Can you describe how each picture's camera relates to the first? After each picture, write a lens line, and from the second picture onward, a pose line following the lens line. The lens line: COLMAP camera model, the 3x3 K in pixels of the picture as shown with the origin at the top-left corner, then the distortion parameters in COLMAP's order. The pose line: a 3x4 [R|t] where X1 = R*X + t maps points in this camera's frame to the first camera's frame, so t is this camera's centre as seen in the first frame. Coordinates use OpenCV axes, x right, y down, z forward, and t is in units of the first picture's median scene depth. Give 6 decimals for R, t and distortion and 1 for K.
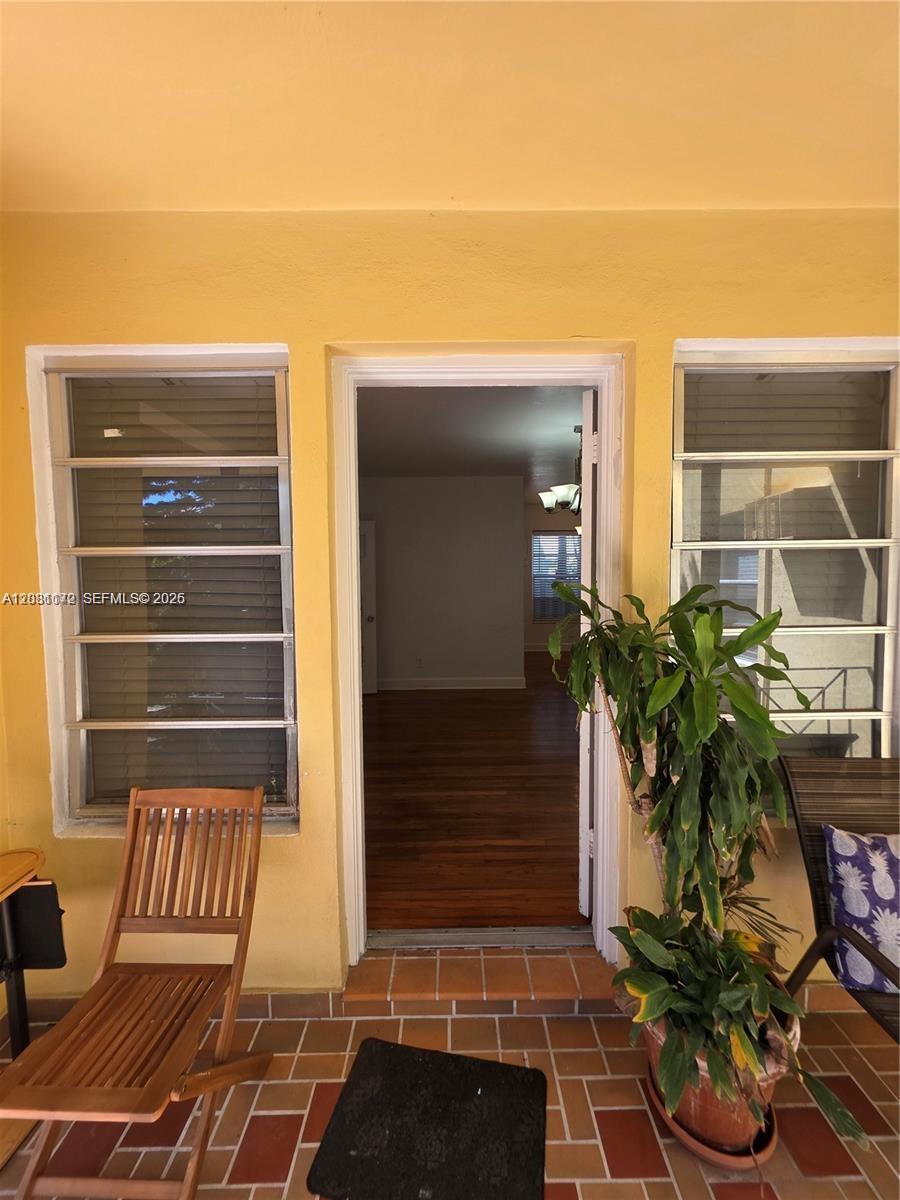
lens RADIAL K [[478.8, 0, 454.1], [0, 478.8, 597.7], [0, 0, 1]] dist [0.002610, 0.000616]
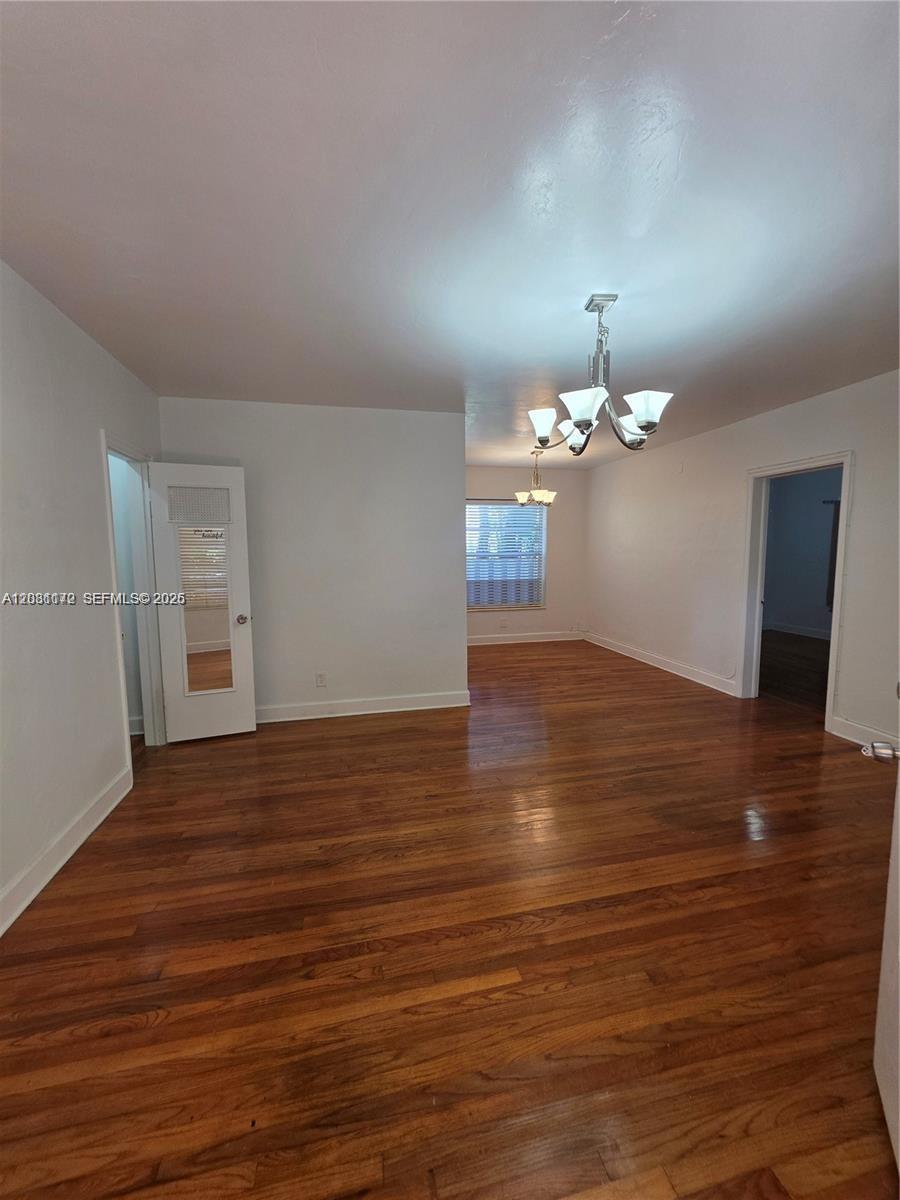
lens RADIAL K [[478.8, 0, 454.1], [0, 478.8, 597.7], [0, 0, 1]] dist [0.002610, 0.000616]
pose [[0.975181, -0.020570, 0.220450, -0.050748], [0.009850, 0.998720, 0.049619, -0.018241], [-0.221188, -0.046216, 0.974135, 0.432085]]
